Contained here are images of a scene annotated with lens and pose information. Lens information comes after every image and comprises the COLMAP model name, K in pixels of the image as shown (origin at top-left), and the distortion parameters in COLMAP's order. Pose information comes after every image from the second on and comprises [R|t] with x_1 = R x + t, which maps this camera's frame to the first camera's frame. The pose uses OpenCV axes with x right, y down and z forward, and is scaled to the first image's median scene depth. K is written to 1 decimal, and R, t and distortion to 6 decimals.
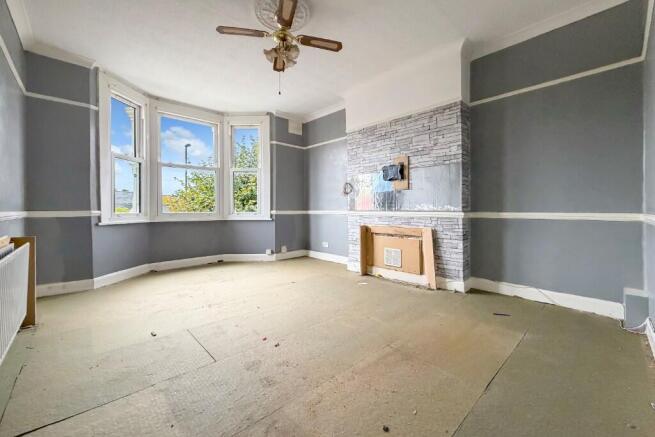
lens RADIAL K [[270.5, 0, 327.8], [0, 270.5, 201.5], [0, 0, 1]] dist [0.000385, 0.000066]
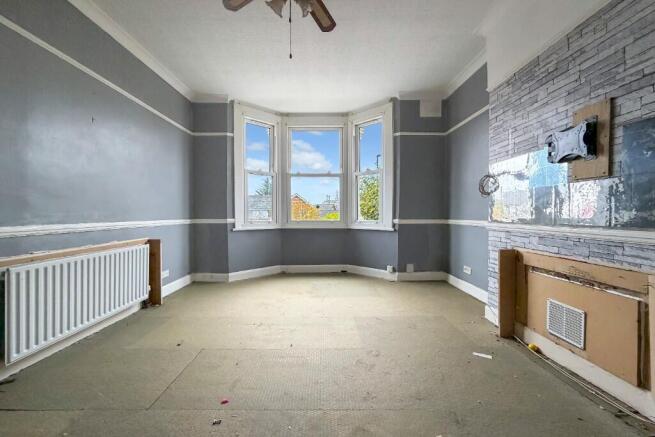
lens RADIAL K [[262.3, 0, 327.5], [0, 262.3, 218.5], [0, 0, 1]] dist [-0.000151, 0.000041]
pose [[0.732374, 0.011927, -0.680798, 0.224300], [0.020638, 0.998998, 0.039703, -0.004749], [0.680589, -0.043127, 0.731395, 0.346537]]
